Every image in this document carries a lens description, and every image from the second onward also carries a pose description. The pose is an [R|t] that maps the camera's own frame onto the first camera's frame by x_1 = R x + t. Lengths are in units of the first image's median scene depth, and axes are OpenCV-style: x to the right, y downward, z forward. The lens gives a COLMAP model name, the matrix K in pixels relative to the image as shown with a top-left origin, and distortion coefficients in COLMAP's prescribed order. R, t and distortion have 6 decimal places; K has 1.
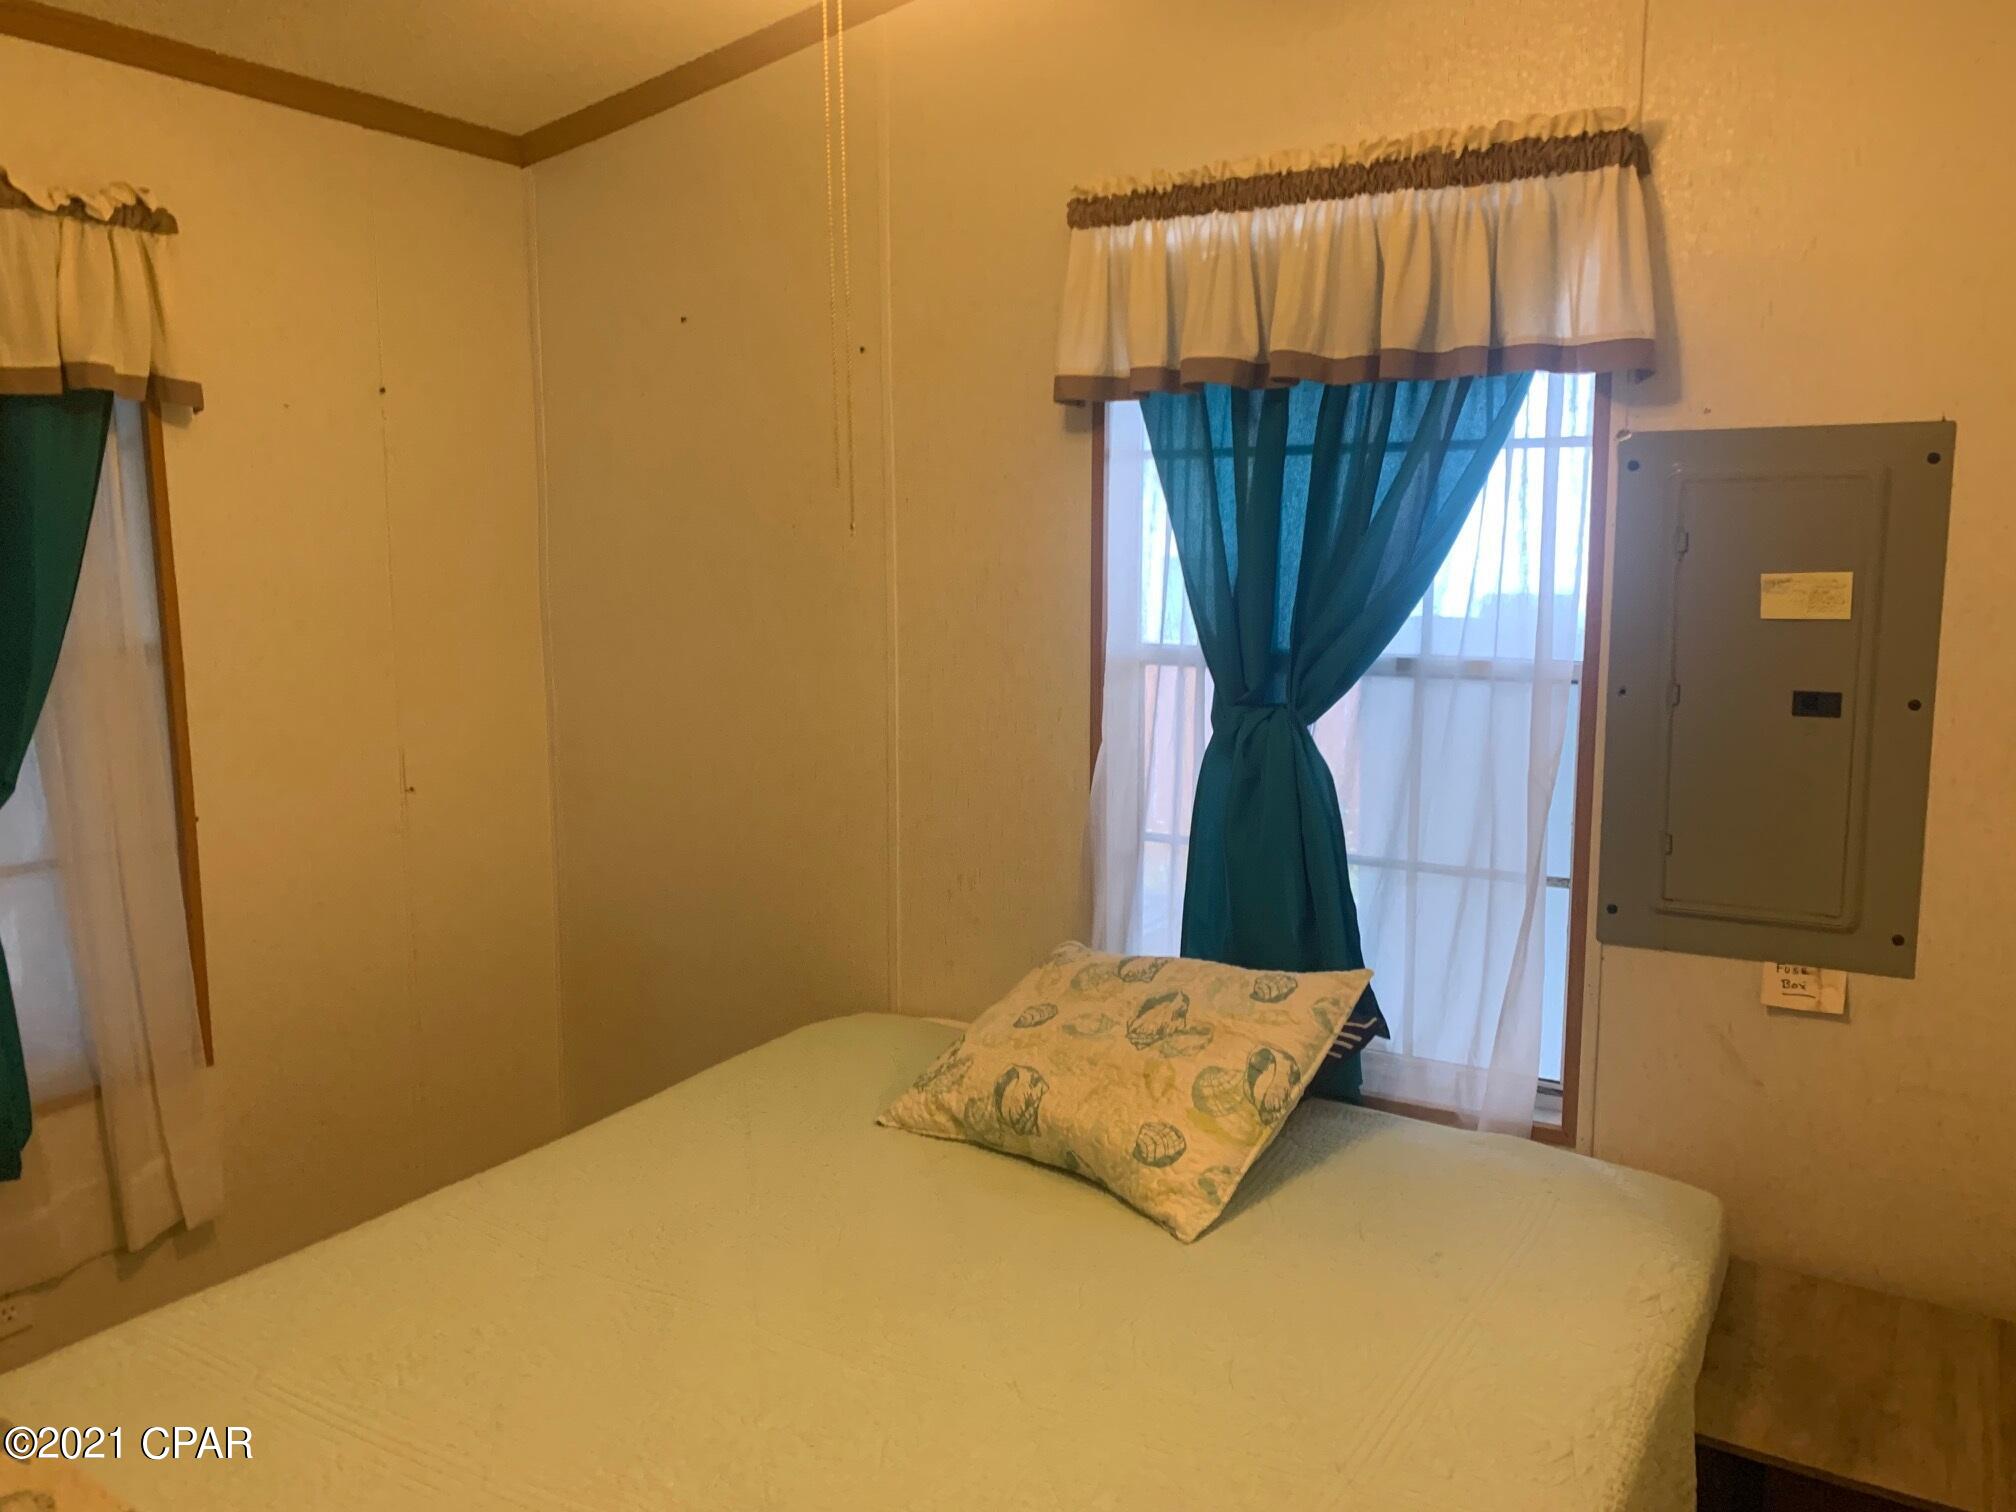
lens RADIAL K [[1535.3, 0, 1008.0], [0, 1535.3, 756.0], [0, 0, 1]] dist [0.182636, -0.306803]
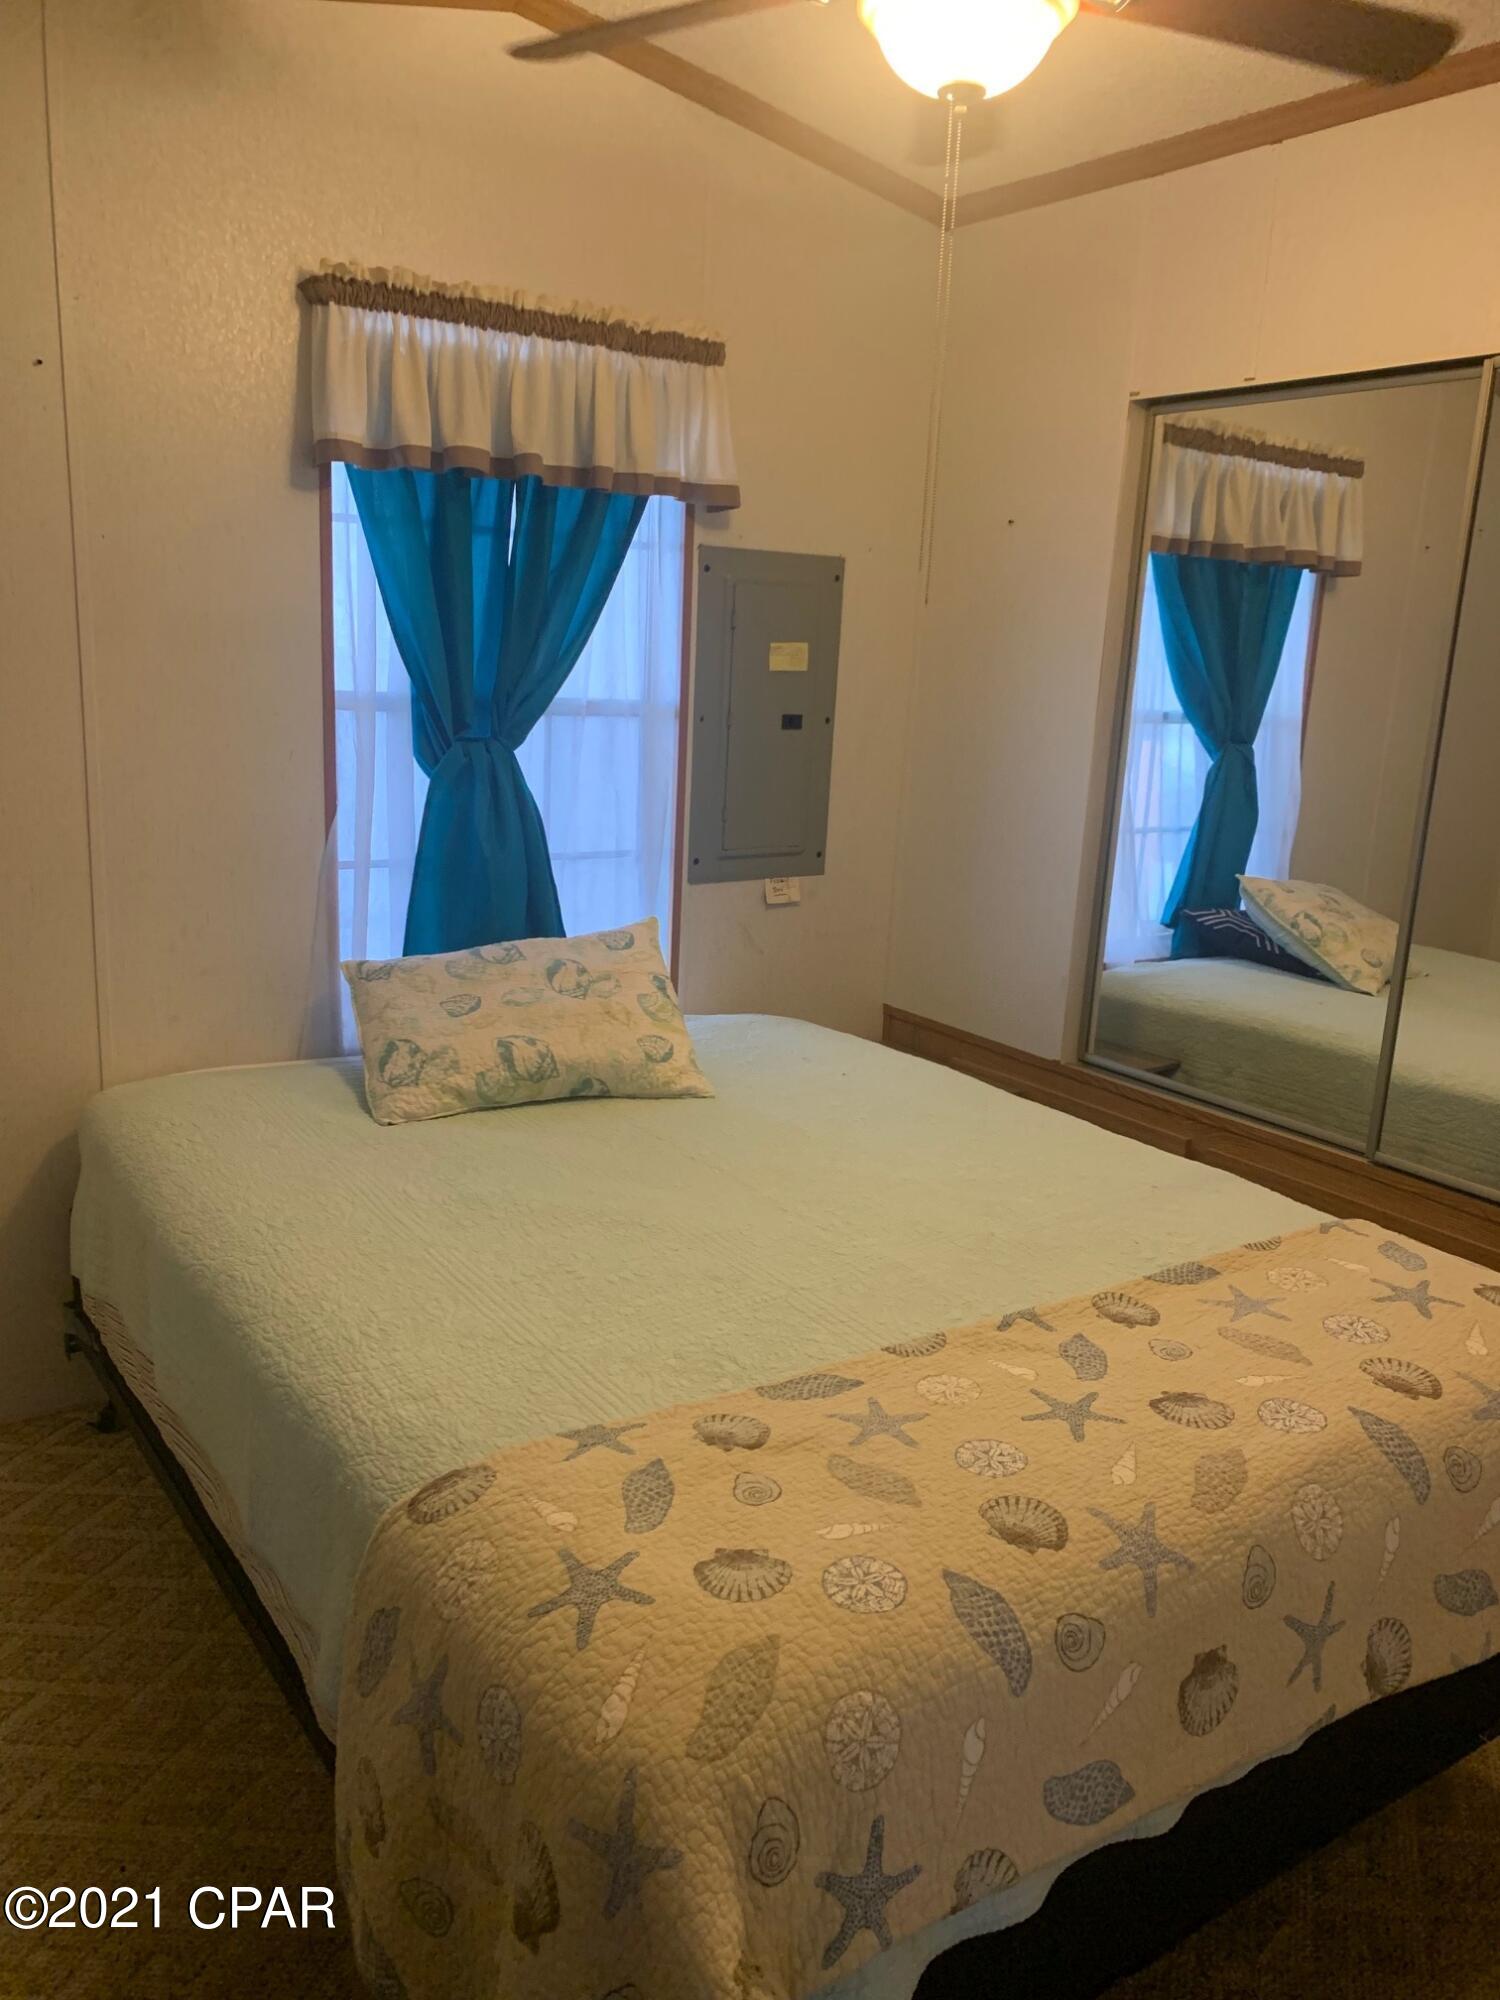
lens RADIAL K [[1523.2, 0, 750.0], [0, 1523.2, 1000.0], [0, 0, 1]] dist [0.182636, -0.306803]
pose [[0.428430, -0.184609, 0.884515, -0.995871], [0.091003, 0.982745, 0.161032, -0.007454], [-0.898981, 0.011502, 0.437837, 0.292342]]
